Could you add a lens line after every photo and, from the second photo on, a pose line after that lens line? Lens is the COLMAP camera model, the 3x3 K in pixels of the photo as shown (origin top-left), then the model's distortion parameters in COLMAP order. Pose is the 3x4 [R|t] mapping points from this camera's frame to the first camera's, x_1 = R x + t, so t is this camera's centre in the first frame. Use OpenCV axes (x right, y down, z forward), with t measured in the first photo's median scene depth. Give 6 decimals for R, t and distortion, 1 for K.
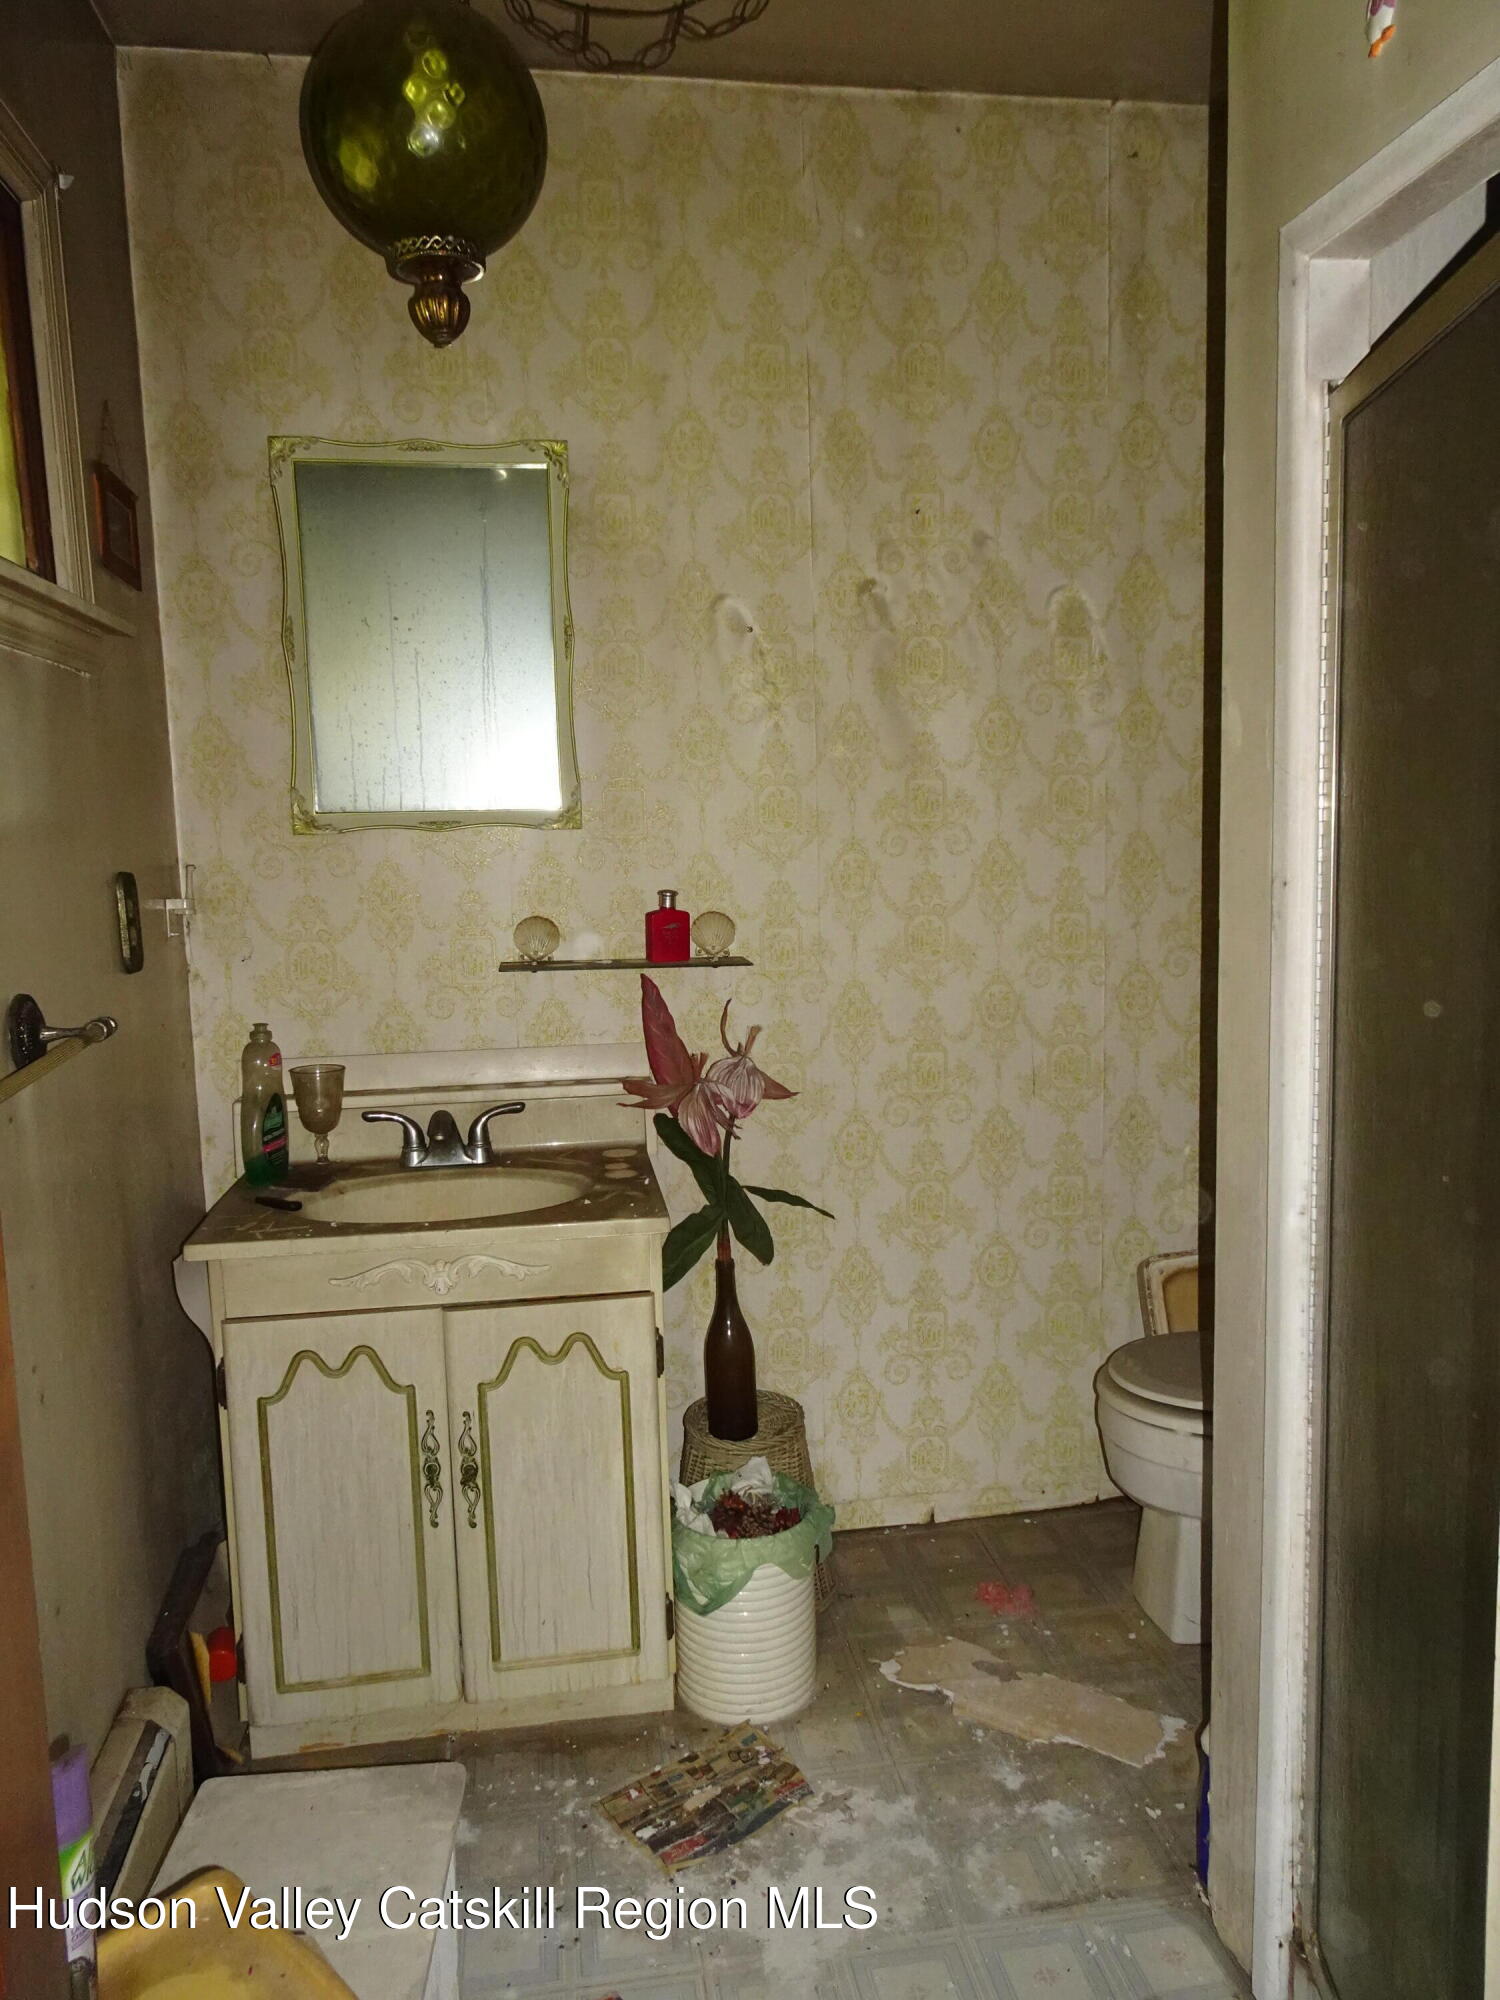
lens RADIAL K [[1437.9, 0, 751.9], [0, 1437.9, 998.2], [0, 0, 1]] dist [0.014343, -0.003033]
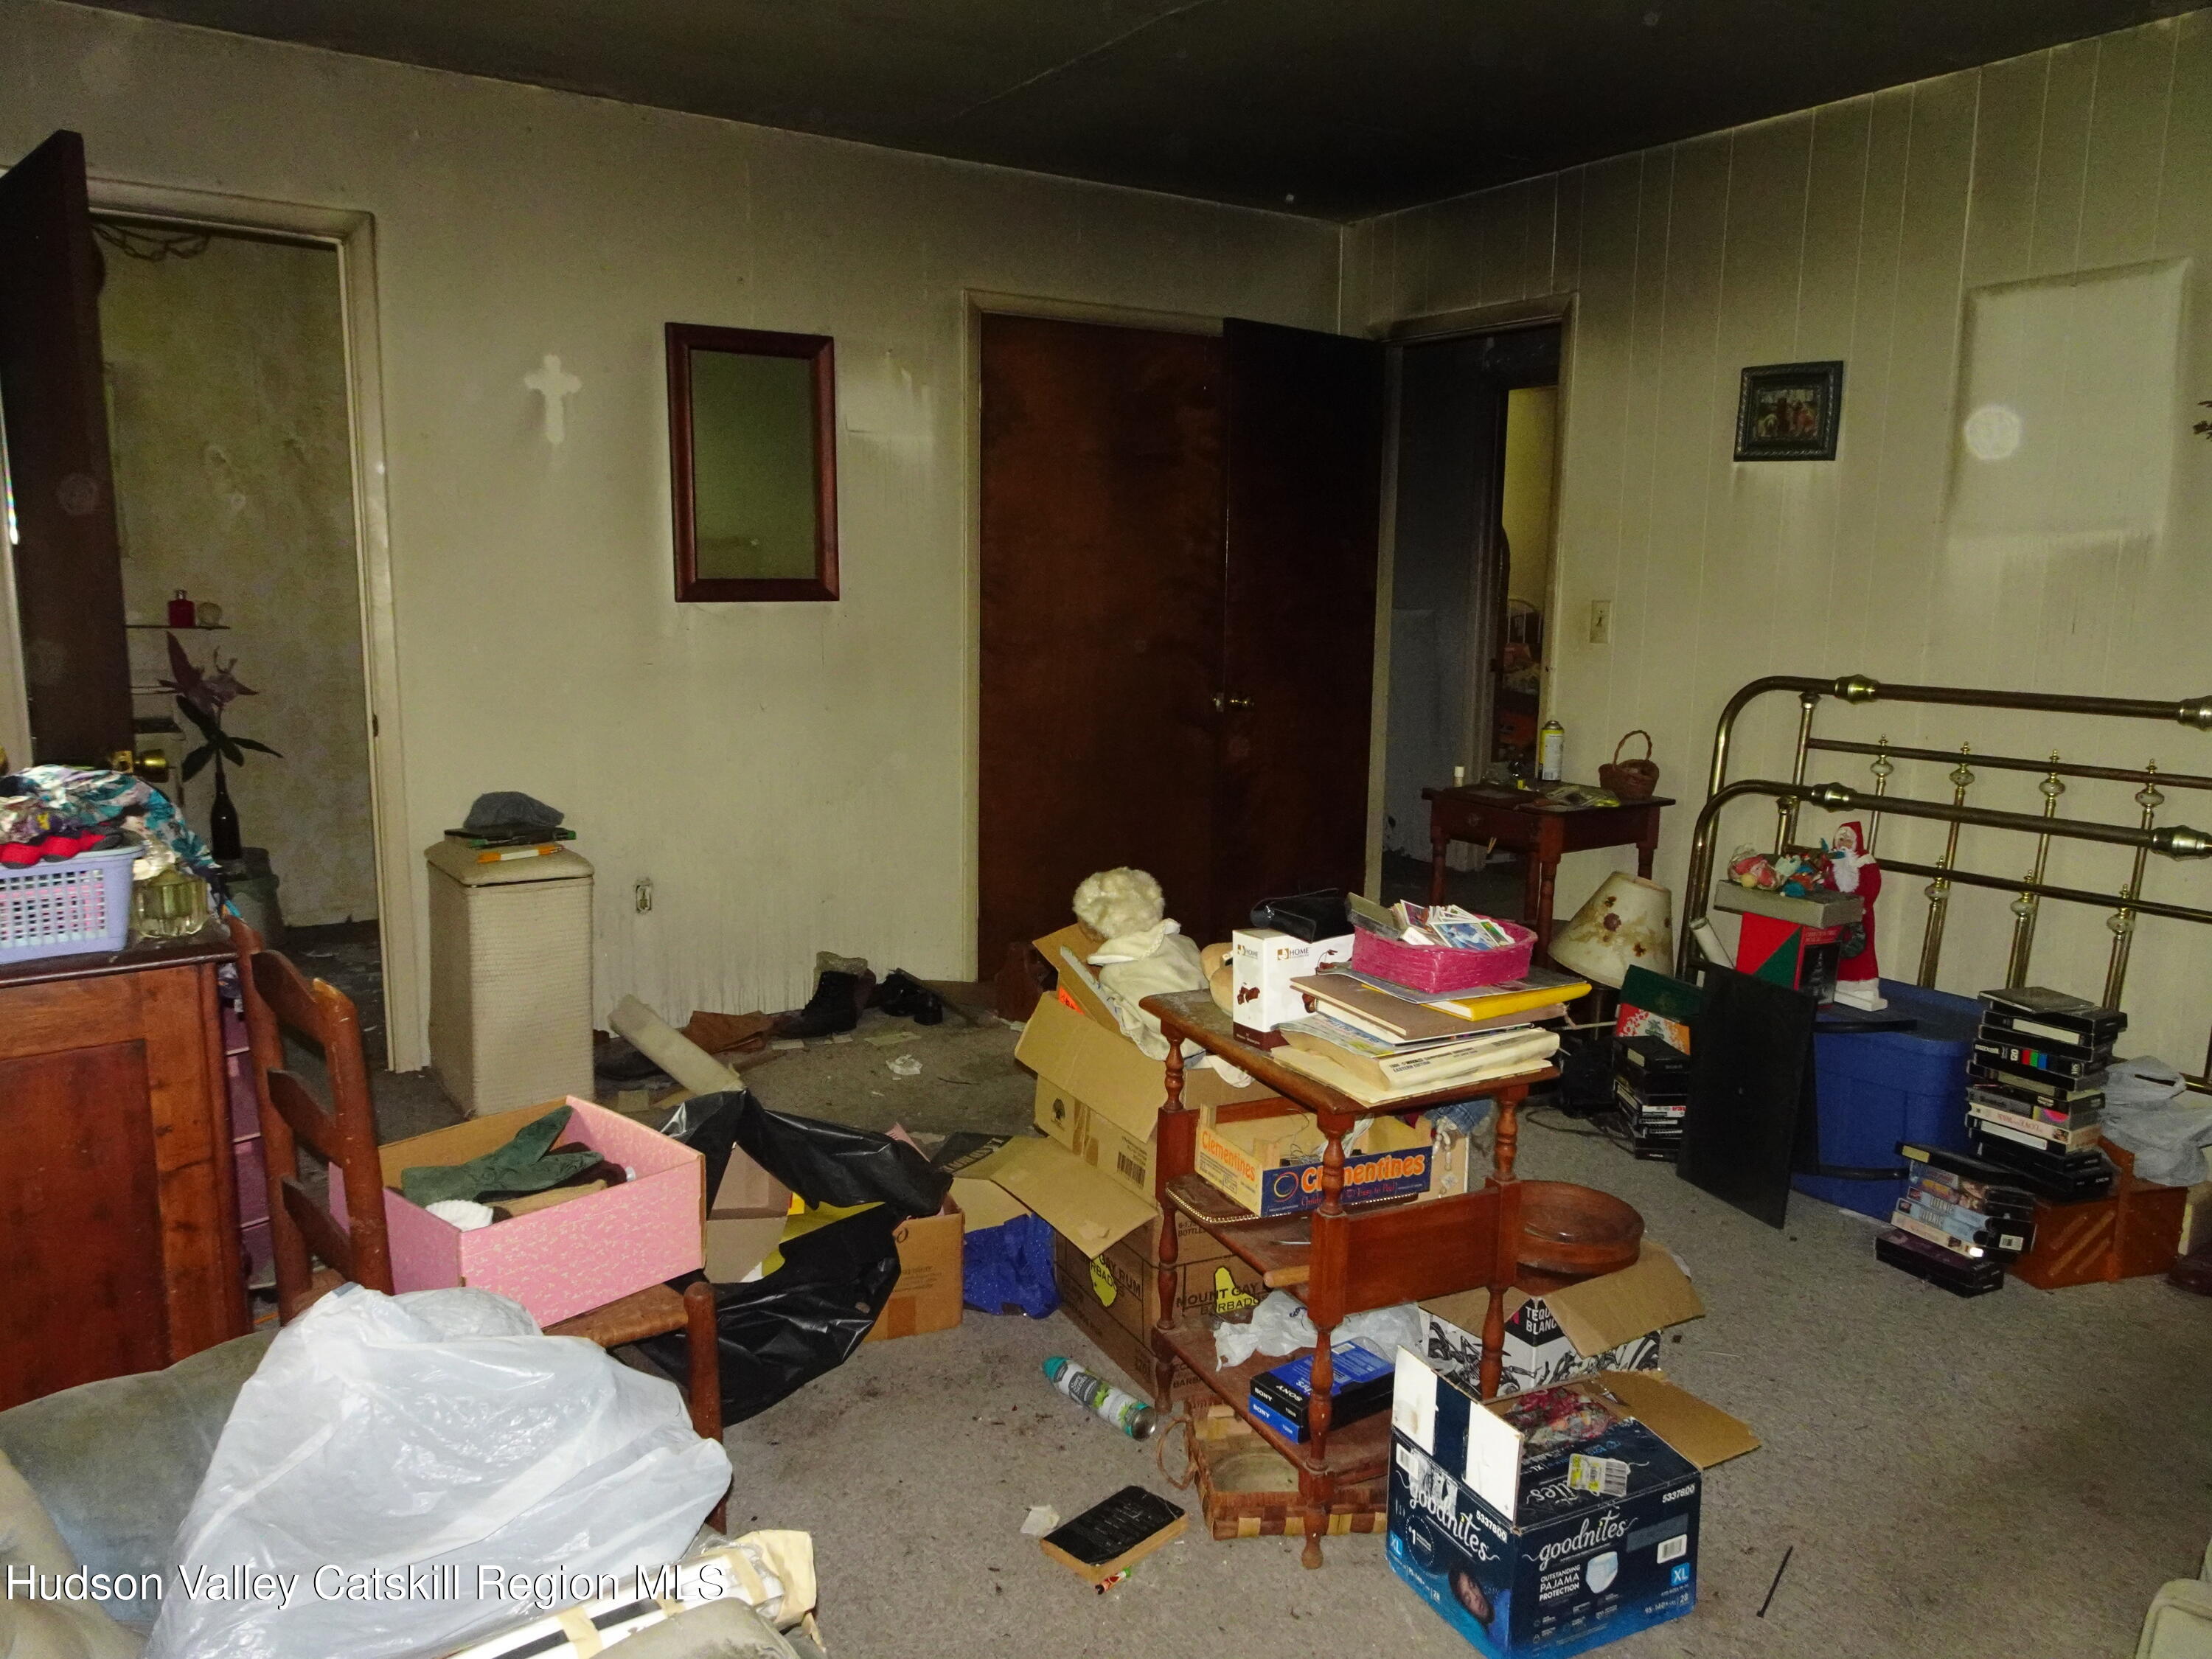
lens RADIAL K [[1590.3, 0, 1099.2], [0, 1590.3, 833.9], [0, 0, 1]] dist [0.014343, -0.003033]
pose [[0.903229, -0.028312, 0.428225, 0.131830], [0.008235, 0.998781, 0.048664, 0.162605], [-0.429080, -0.040428, 0.902361, -1.543141]]
